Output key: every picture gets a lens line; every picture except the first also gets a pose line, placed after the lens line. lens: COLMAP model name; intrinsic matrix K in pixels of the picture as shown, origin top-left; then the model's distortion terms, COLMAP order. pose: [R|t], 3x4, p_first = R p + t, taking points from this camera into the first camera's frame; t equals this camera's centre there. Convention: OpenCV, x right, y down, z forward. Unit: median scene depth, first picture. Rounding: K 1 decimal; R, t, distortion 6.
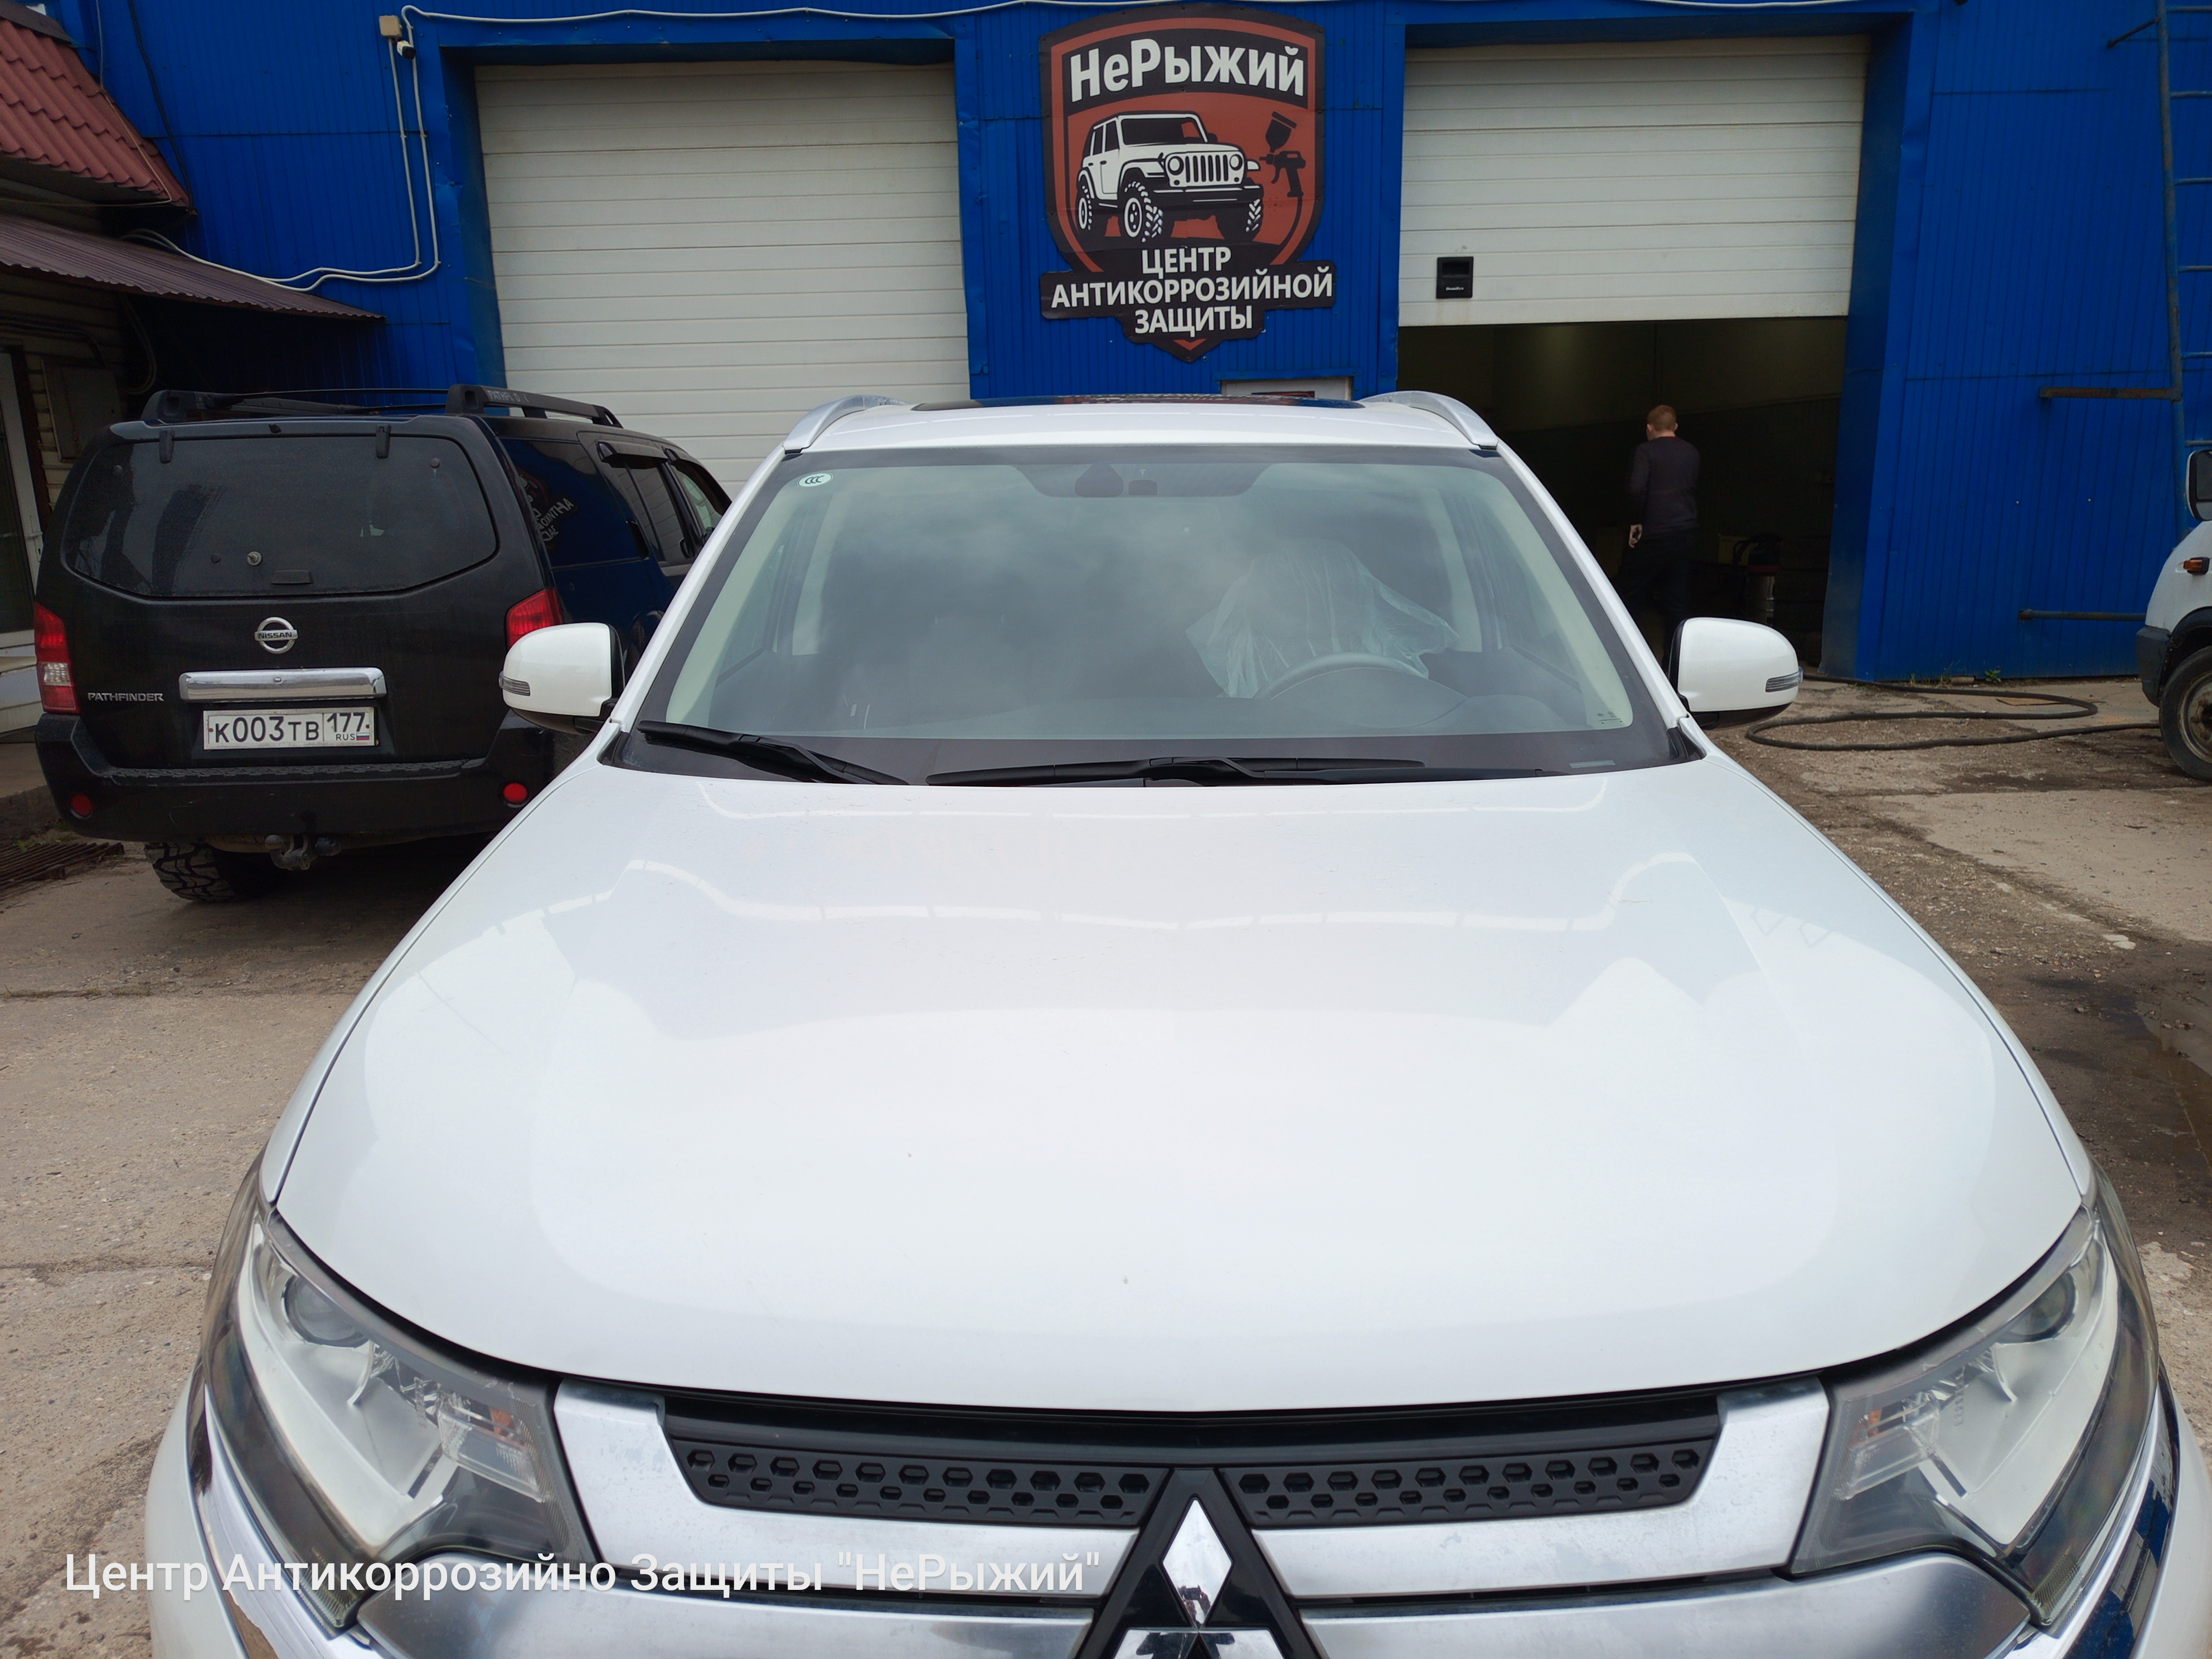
lens RADIAL K [[1524.3, 0, 1101.1], [0, 1524.3, 833.0], [0, 0, 1]] dist [0.072282, -0.080410]
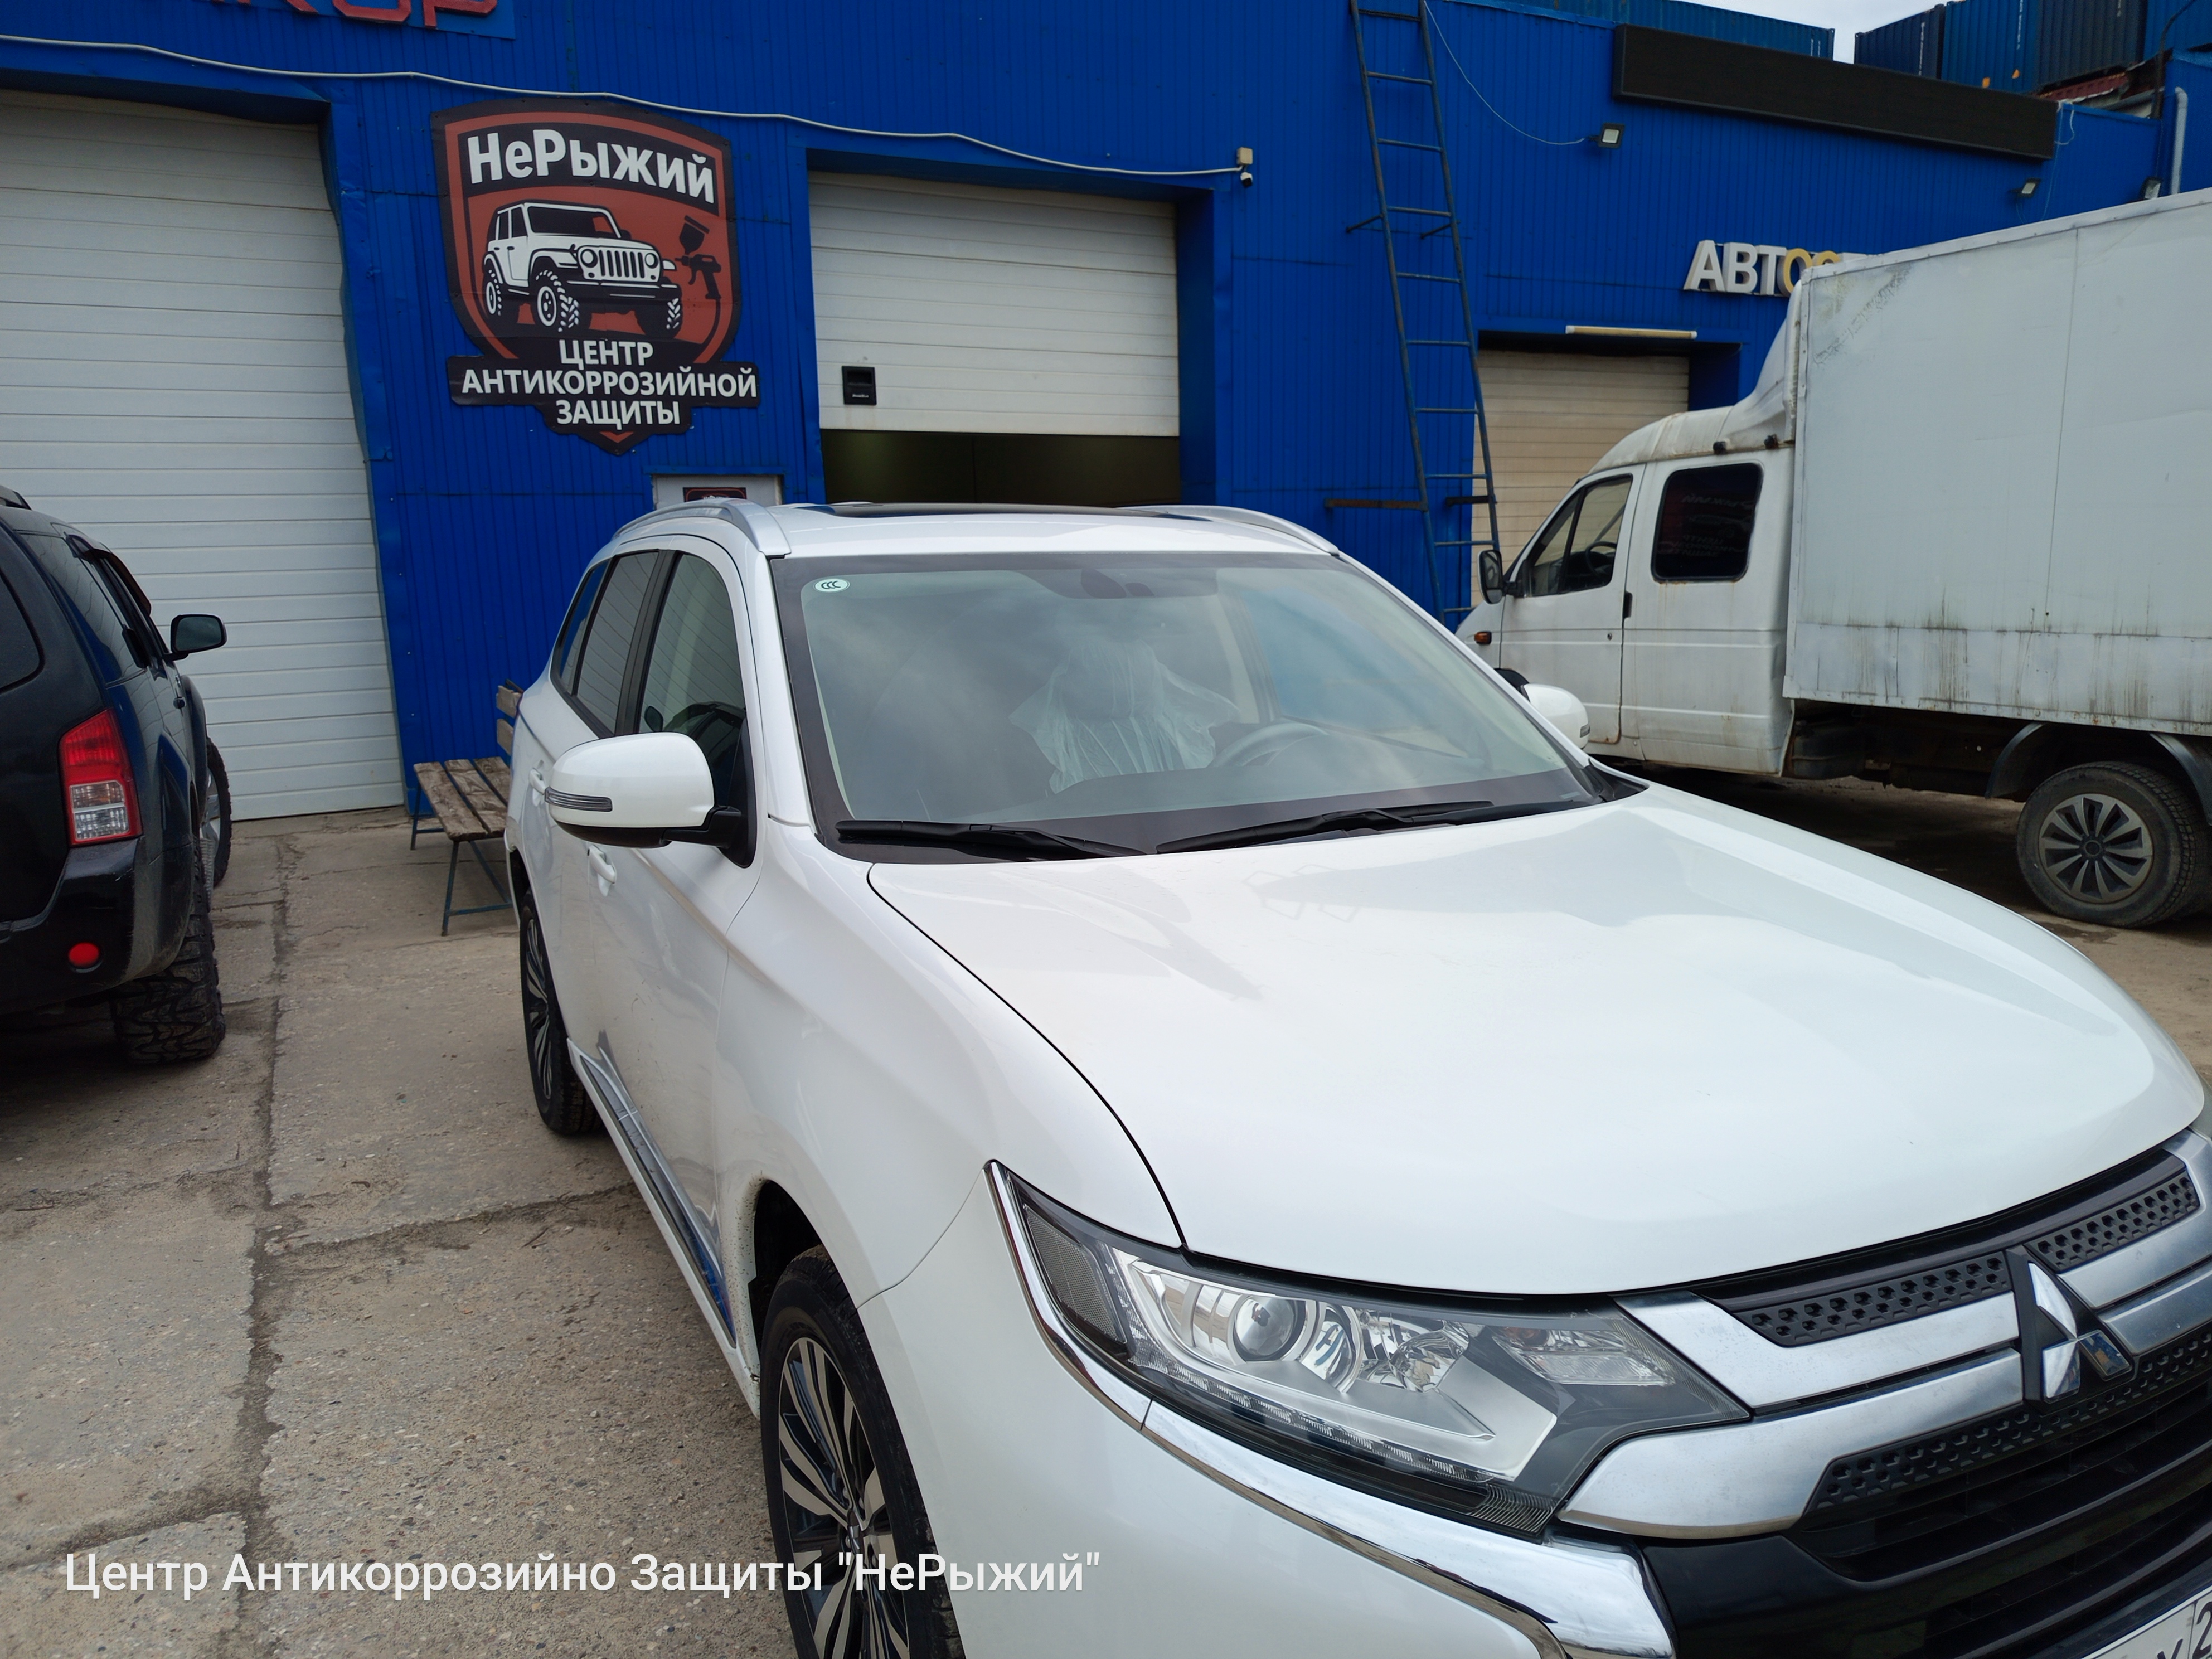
lens RADIAL K [[1524.3, 0, 1101.1], [0, 1524.3, 833.0], [0, 0, 1]] dist [0.072282, -0.080410]
pose [[0.892936, -0.081414, 0.442761, -0.124006], [0.106313, 0.993829, -0.031662, -0.003037], [-0.437451, 0.075344, 0.896080, 0.002646]]
